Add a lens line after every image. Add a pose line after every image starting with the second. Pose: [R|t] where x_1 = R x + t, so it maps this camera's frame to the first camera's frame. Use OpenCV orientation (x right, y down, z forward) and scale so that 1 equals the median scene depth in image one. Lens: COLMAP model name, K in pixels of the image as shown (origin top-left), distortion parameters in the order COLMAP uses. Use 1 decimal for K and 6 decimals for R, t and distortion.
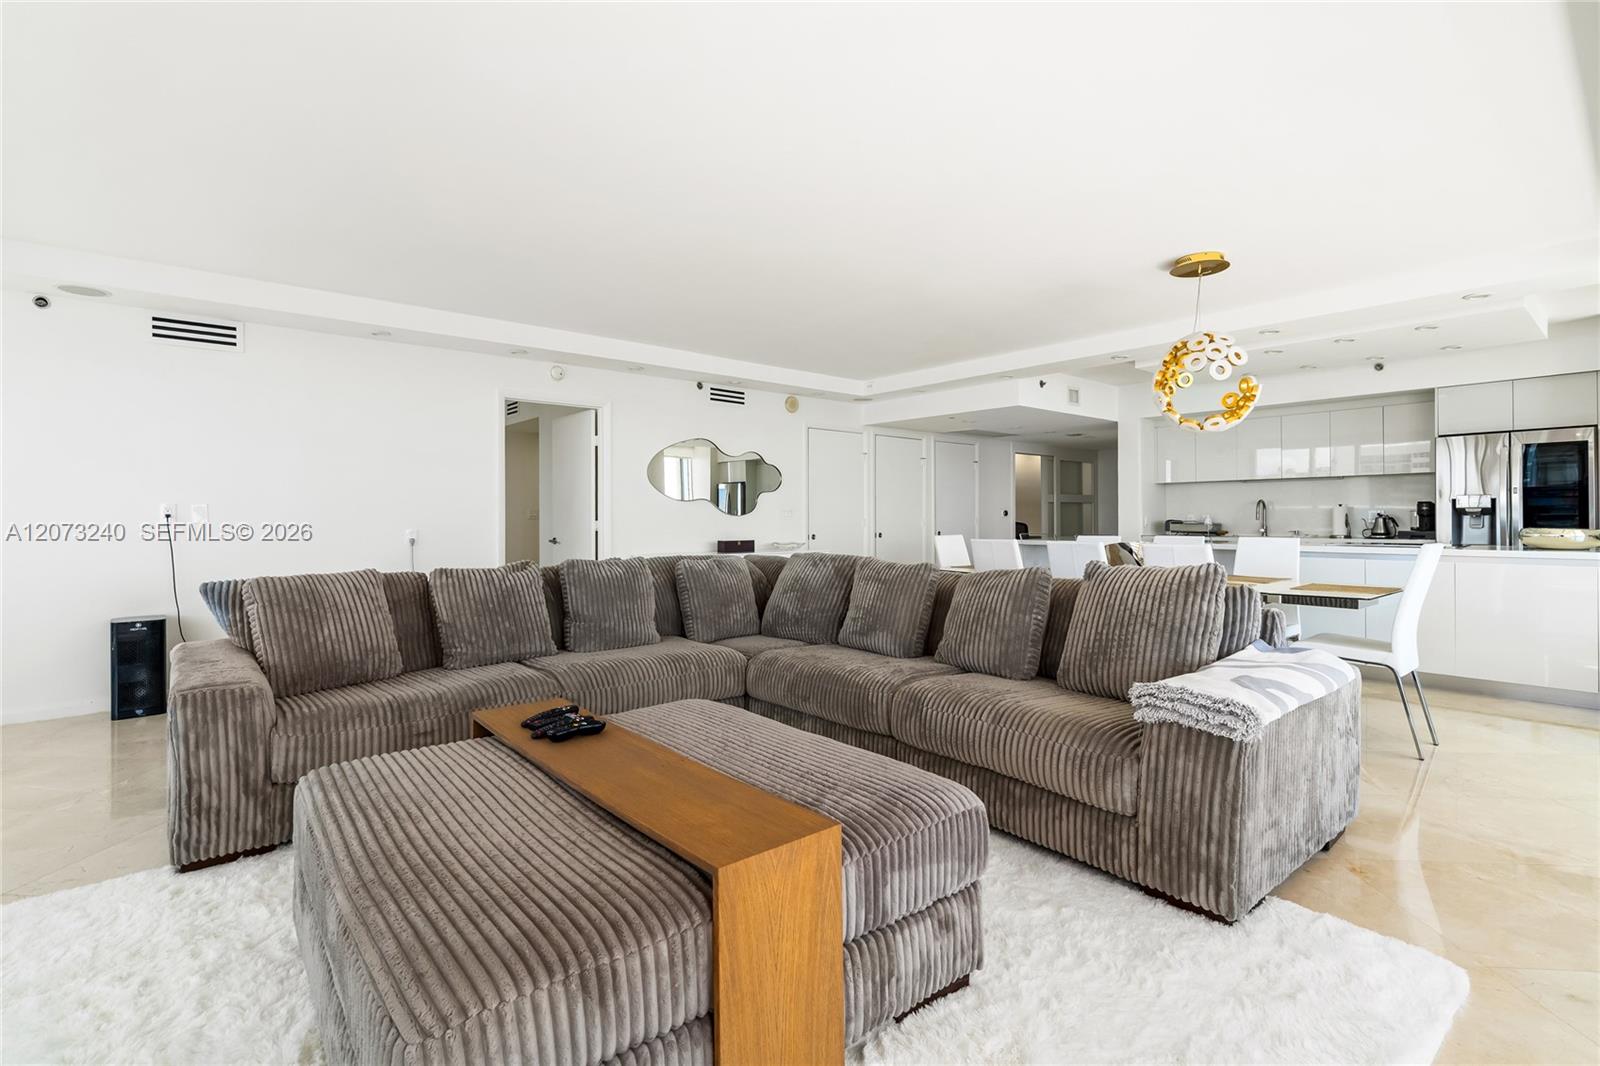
lens RADIAL K [[745.1, 0, 798.6], [0, 745.1, 519.1], [0, 0, 1]] dist [0.013815, -0.000131]
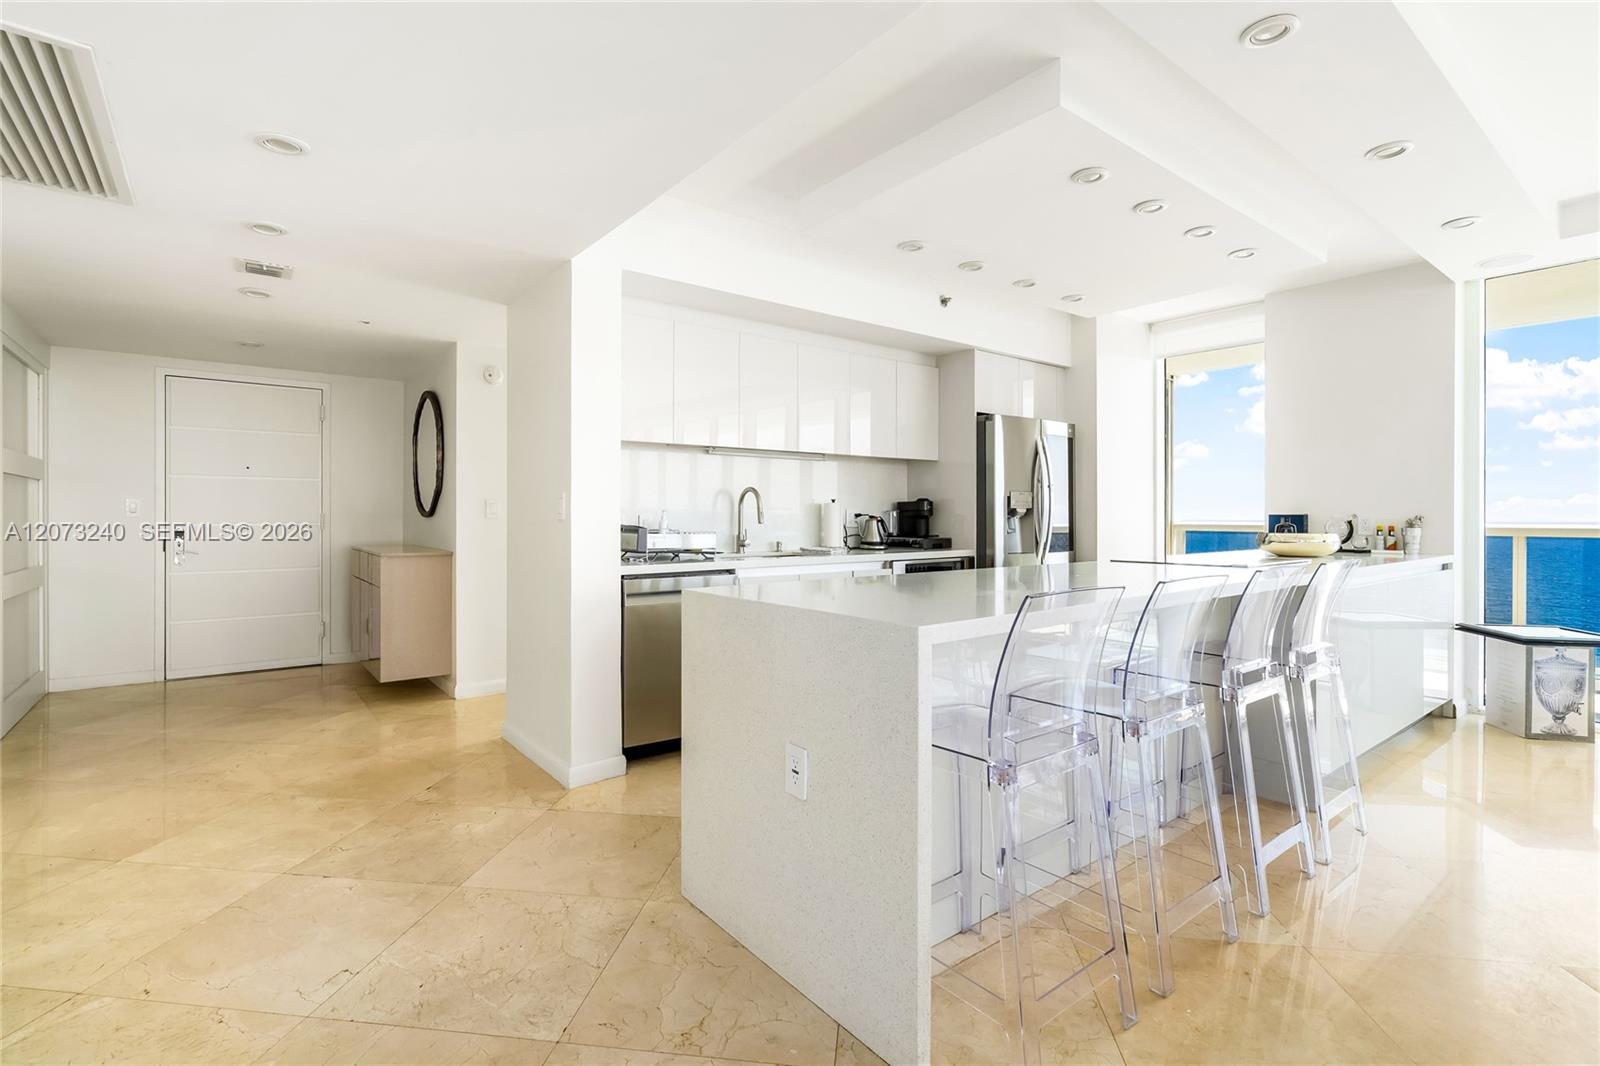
lens RADIAL K [[737.8, 0, 778.3], [0, 737.8, 514.9], [0, 0, 1]] dist [0.002207, -0.000691]
pose [[0.061448, 0.004894, 0.998098, 0.089240], [-0.006800, 0.999967, -0.004485, -0.002579], [-0.998087, -0.006511, 0.061479, 1.044667]]
